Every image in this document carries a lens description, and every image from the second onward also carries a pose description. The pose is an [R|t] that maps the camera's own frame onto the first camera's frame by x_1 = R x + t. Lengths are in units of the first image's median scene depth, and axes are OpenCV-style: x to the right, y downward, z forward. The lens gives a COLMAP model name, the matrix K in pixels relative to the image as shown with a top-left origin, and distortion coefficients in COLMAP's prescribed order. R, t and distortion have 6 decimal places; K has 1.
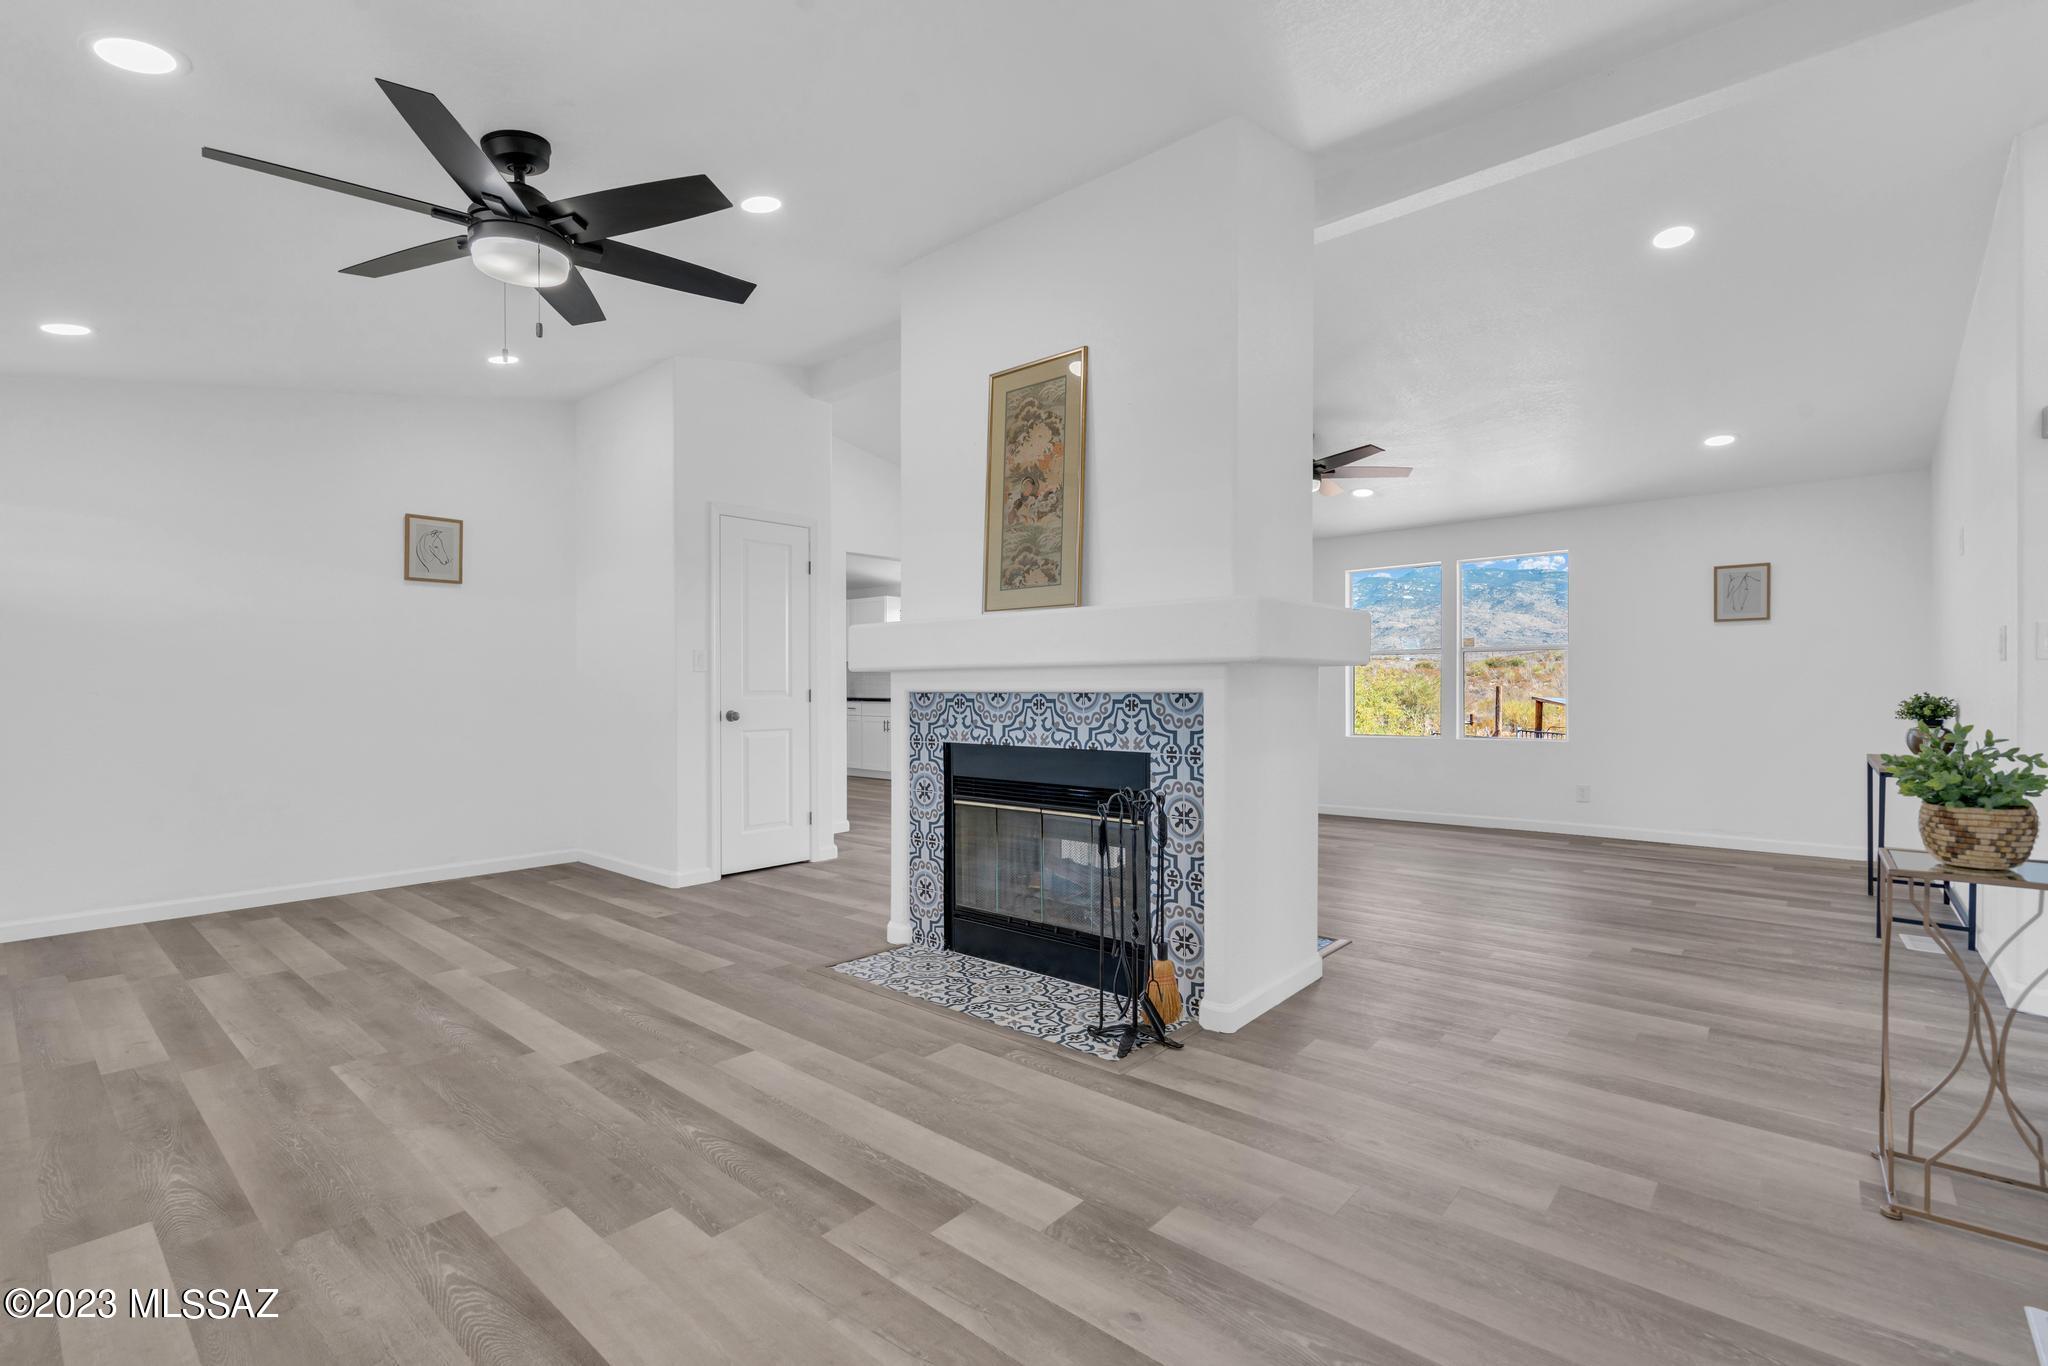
lens RADIAL K [[923.4, 0, 1015.7], [0, 923.4, 693.2], [0, 0, 1]] dist [-0.003055, 0.002393]
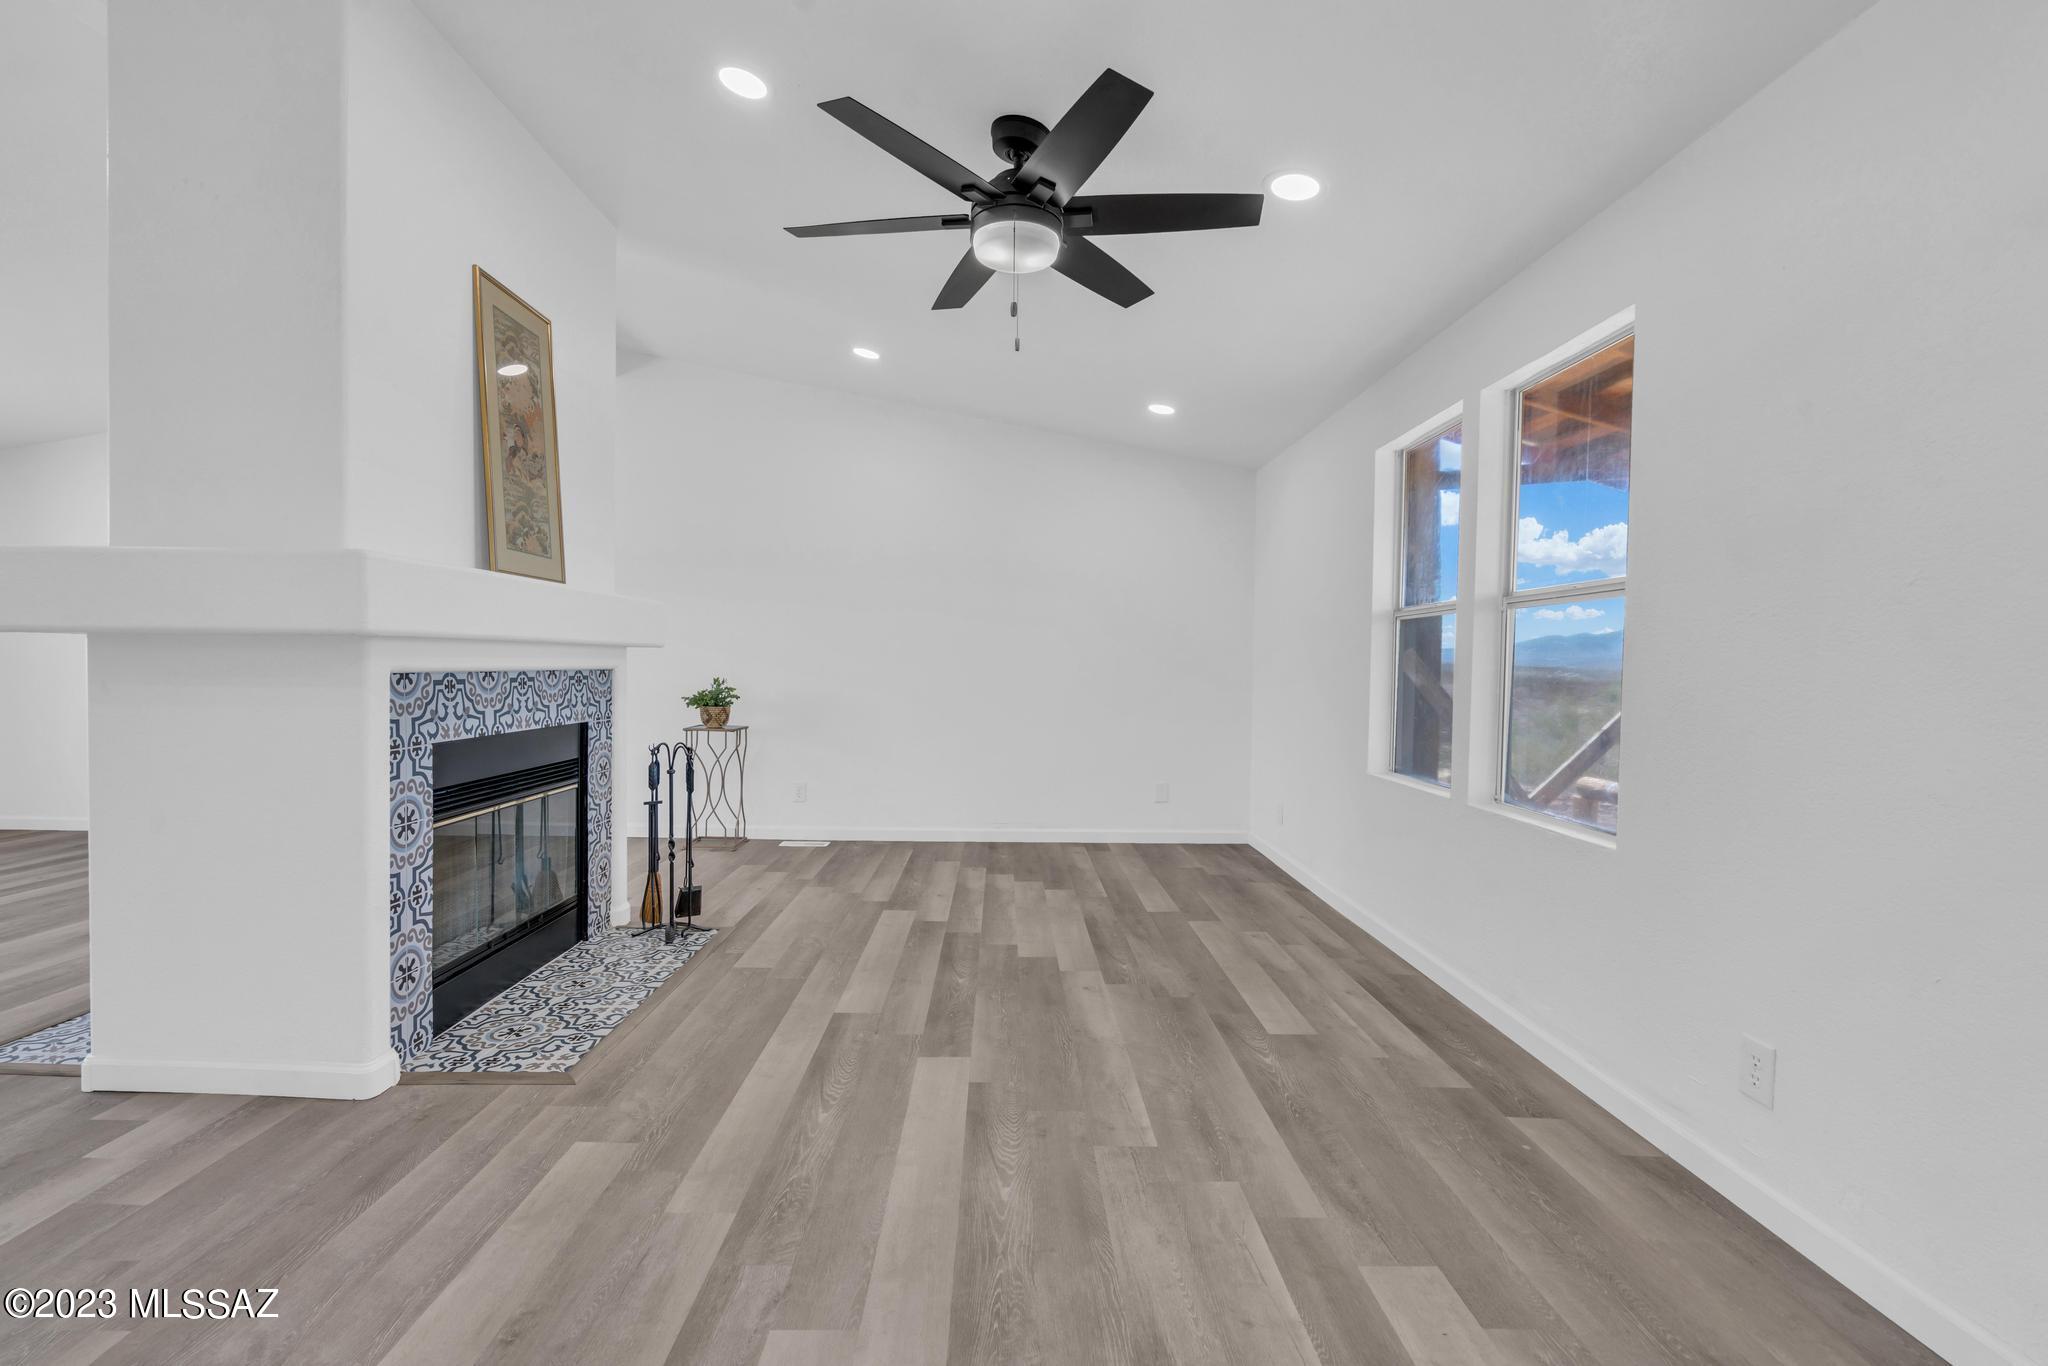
lens RADIAL K [[916.8, 0, 964.8], [0, 916.8, 691.3], [0, 0, 1]] dist [-0.001552, 0.000174]
pose [[-0.626210, -0.024766, 0.779261, -0.959916], [-0.000511, 0.999508, 0.031355, -0.008621], [-0.779654, 0.019237, -0.625915, 1.245890]]
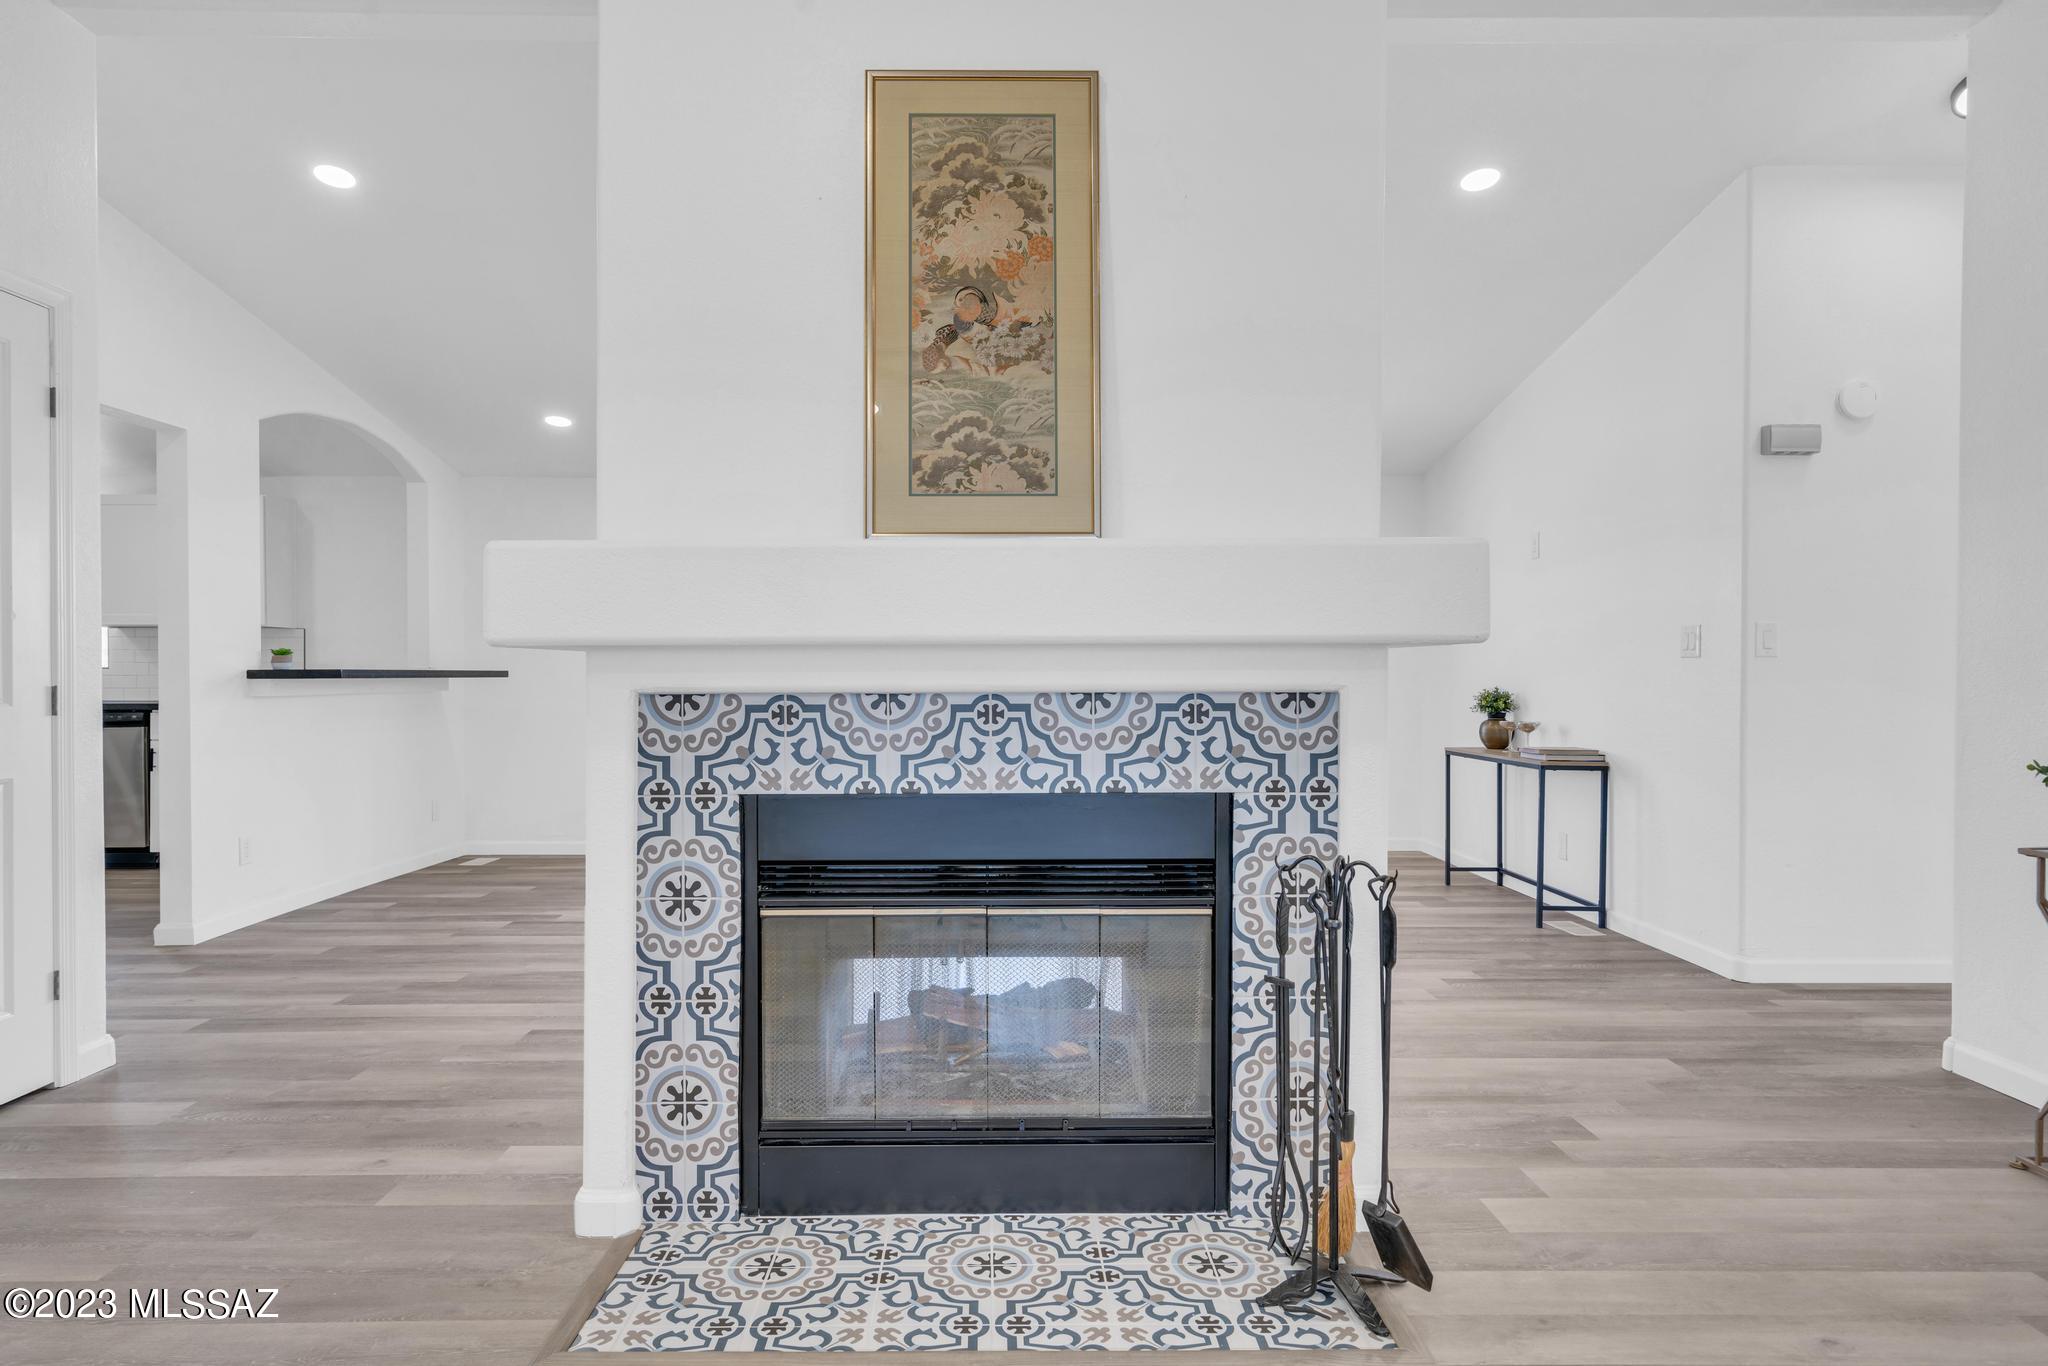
lens RADIAL K [[1164.2, 0, 1026.0], [0, 1164.2, 698.6], [0, 0, 1]] dist [0.007820, -0.000278]
pose [[0.744456, -0.005168, 0.667651, -0.420500], [0.003697, 0.999987, 0.003617, 0.000658], [-0.667661, -0.000225, 0.744465, 0.489535]]
